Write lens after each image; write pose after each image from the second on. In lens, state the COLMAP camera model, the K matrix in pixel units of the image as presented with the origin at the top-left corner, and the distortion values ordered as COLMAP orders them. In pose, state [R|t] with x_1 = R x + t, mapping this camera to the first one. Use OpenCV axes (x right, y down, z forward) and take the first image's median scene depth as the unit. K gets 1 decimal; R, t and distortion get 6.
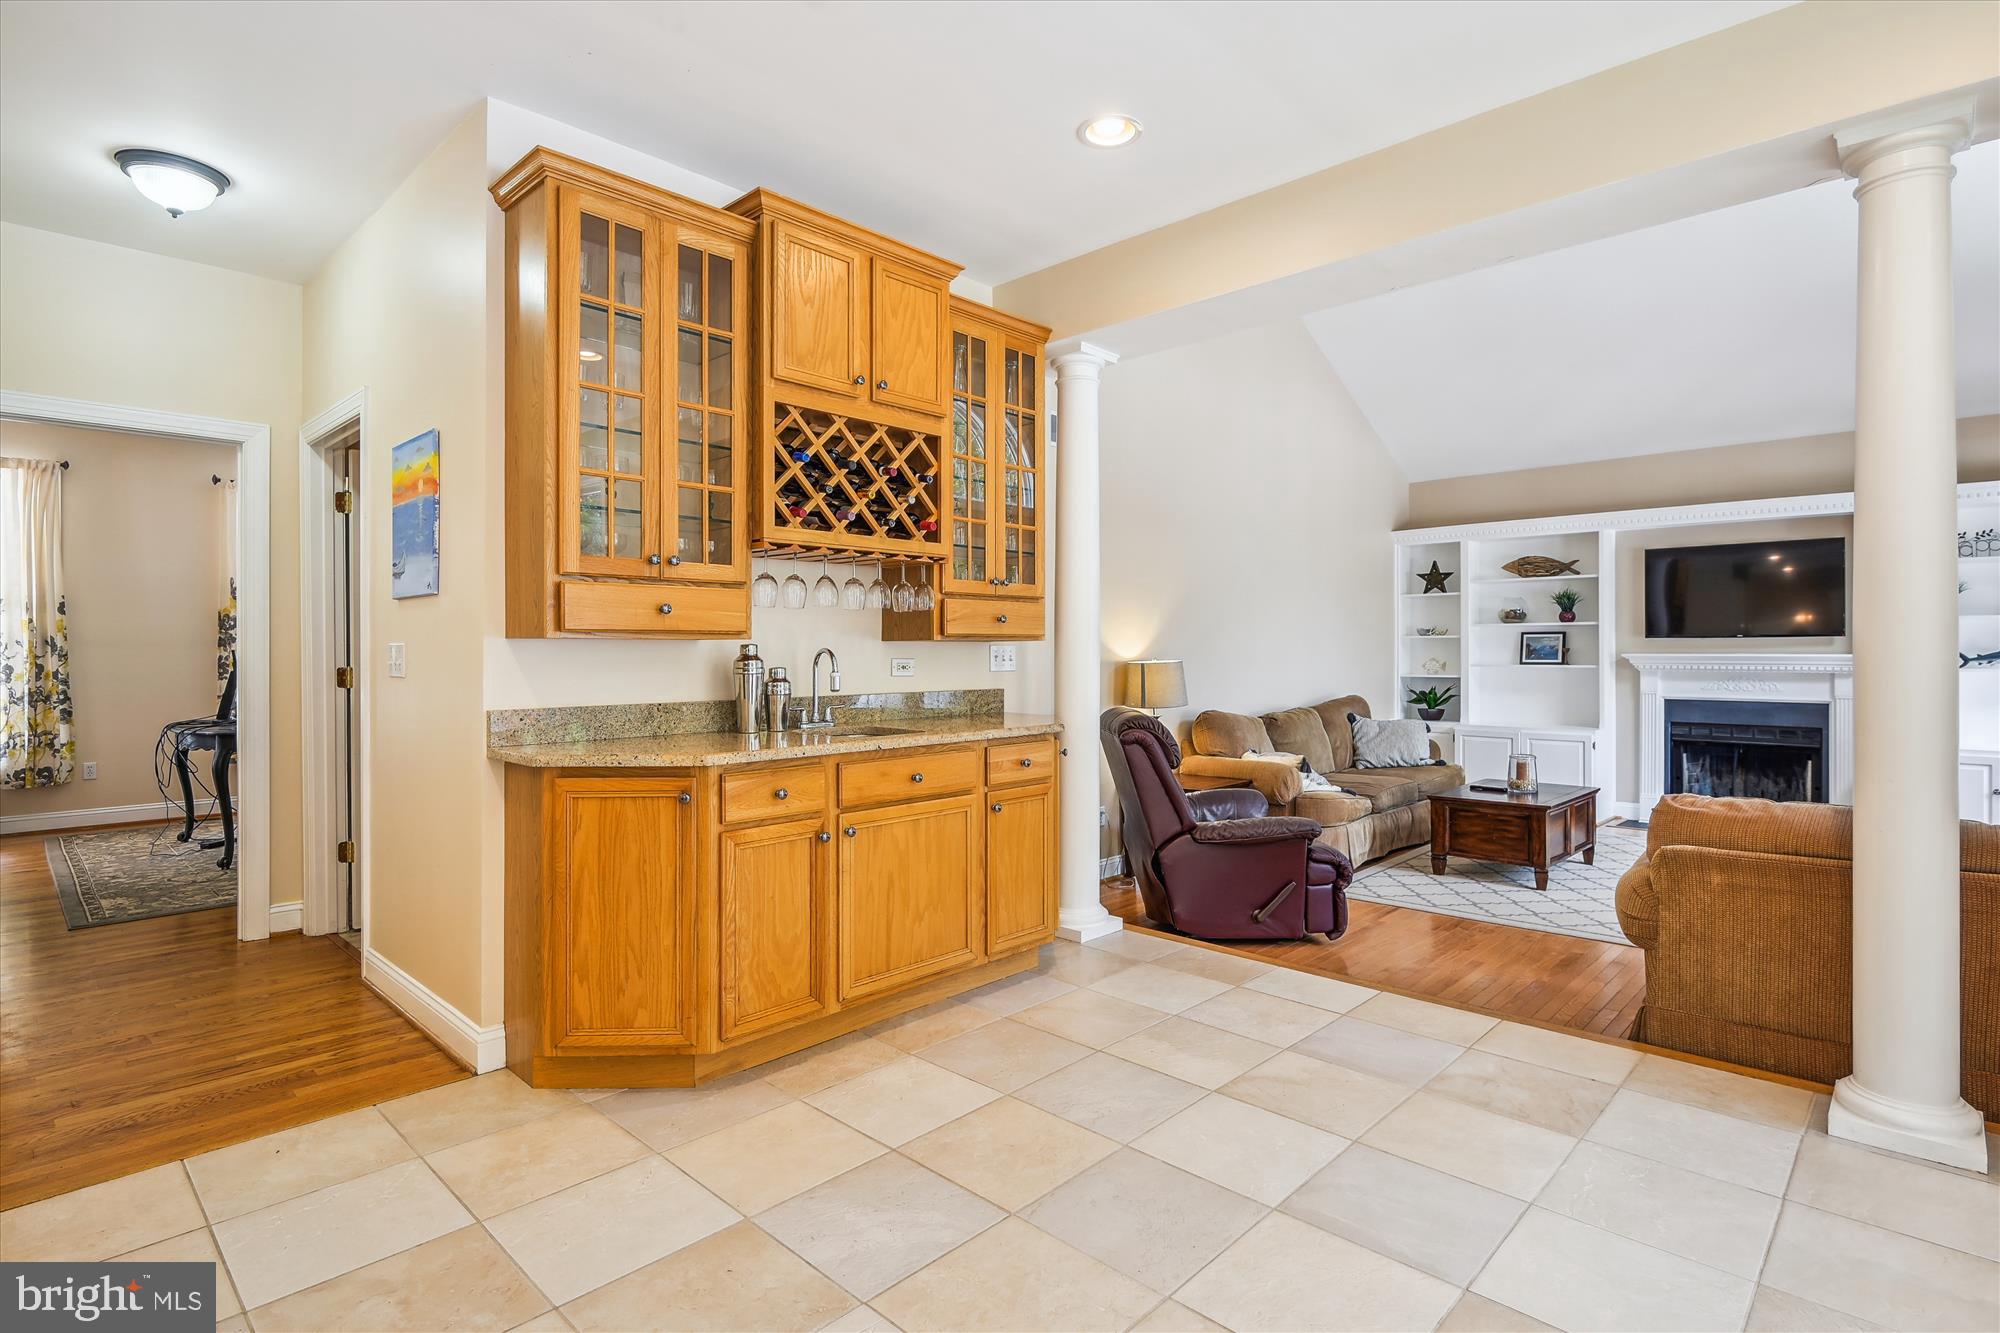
lens RADIAL K [[976.1, 0, 1003.8], [0, 976.1, 651.3], [0, 0, 1]] dist [0.006803, 0.001078]
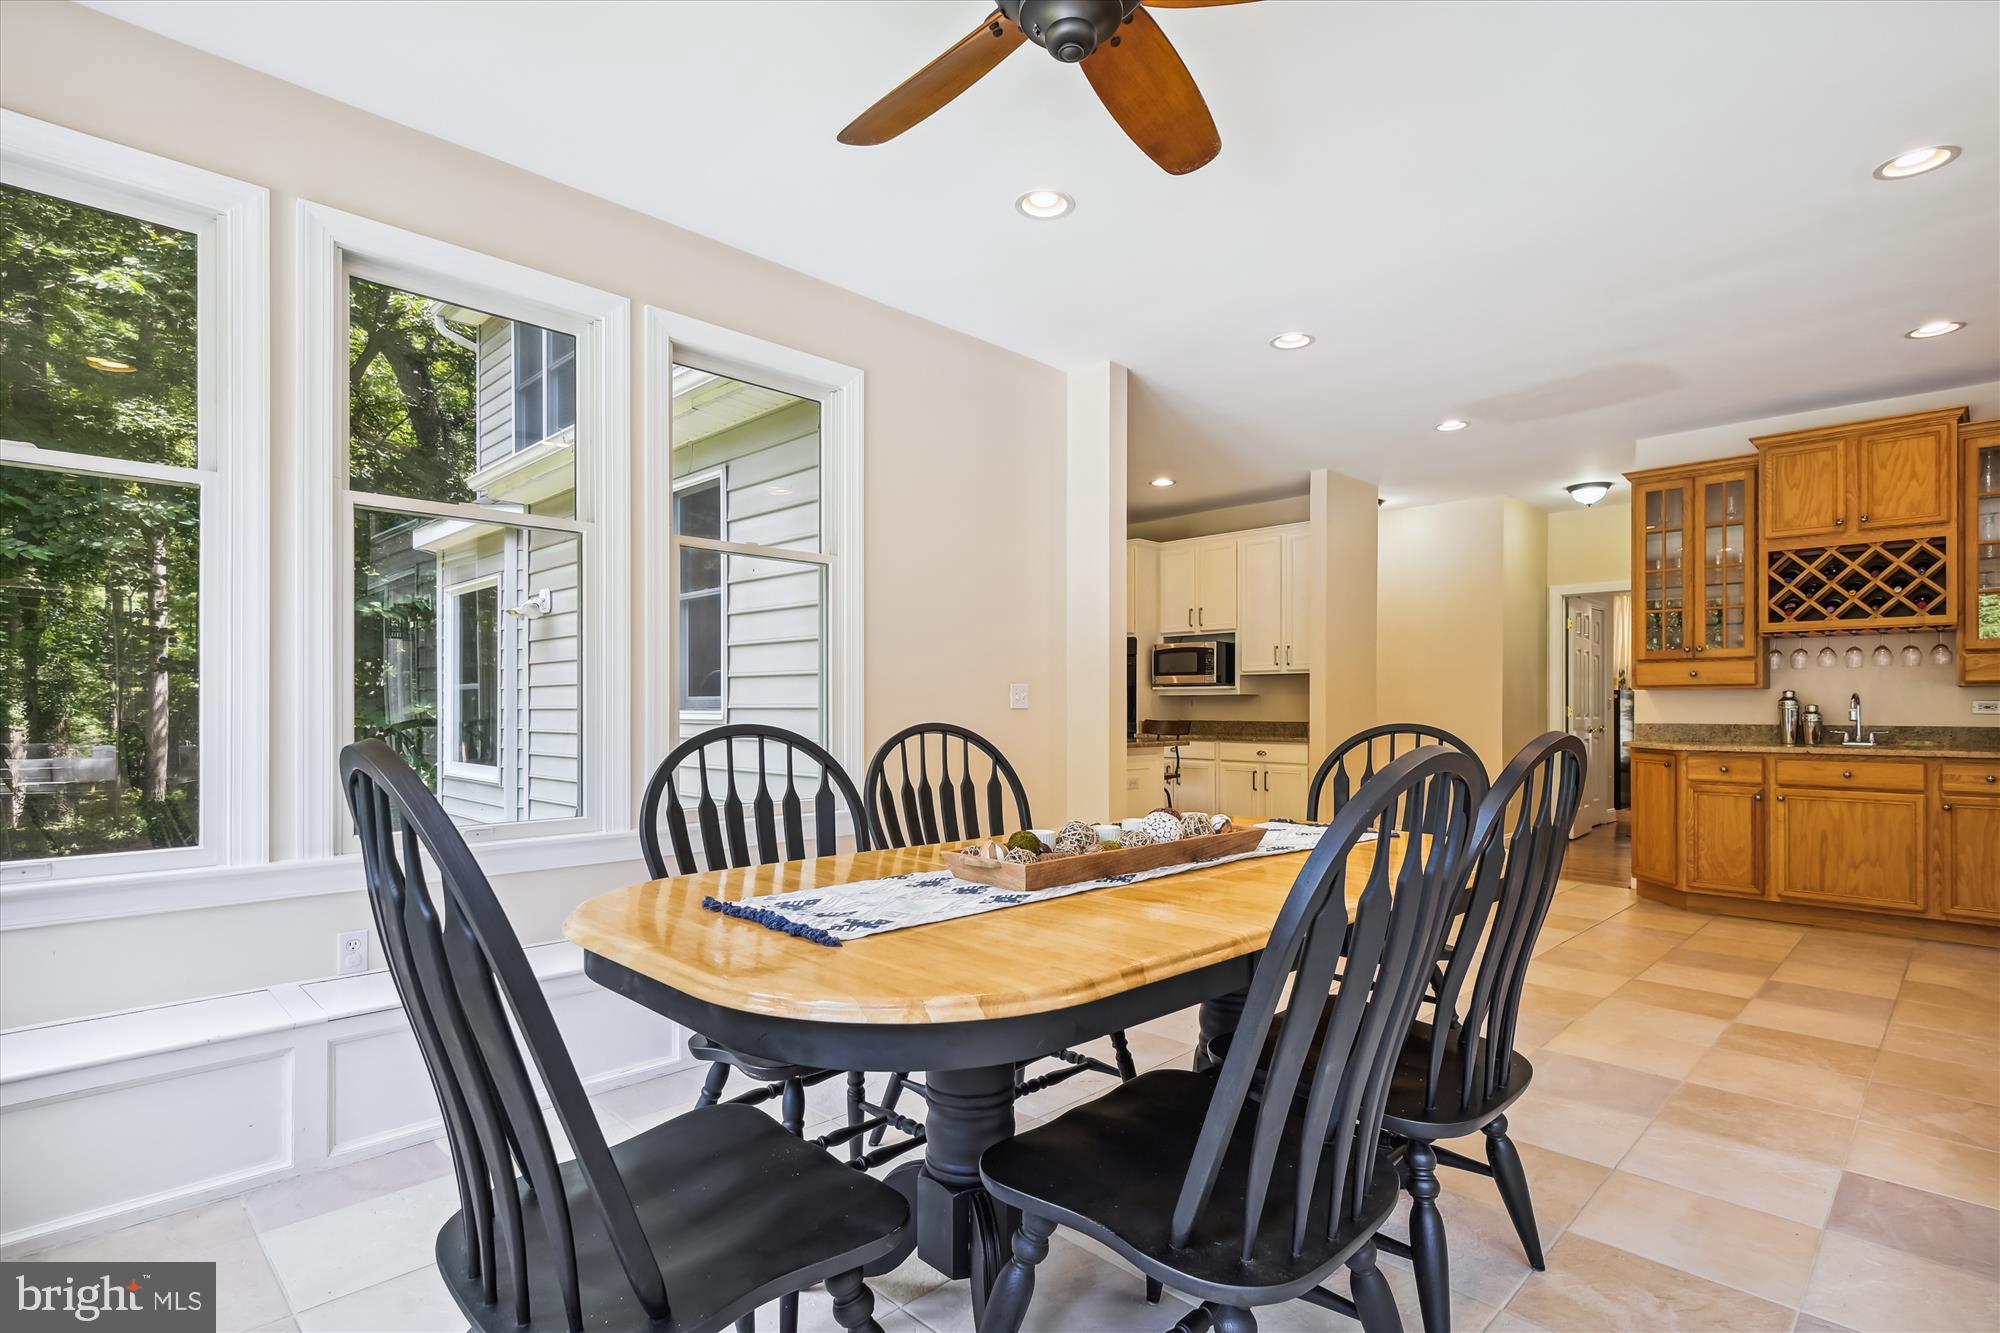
lens RADIAL K [[976.1, 0, 999.5], [0, 976.1, 677.4], [0, 0, 1]] dist [0.006803, 0.001078]
pose [[-0.031531, -0.023427, -0.999228, 1.464051], [-0.000666, 0.999726, -0.023418, 0.009752], [0.999503, -0.000073, -0.031538, -0.299640]]
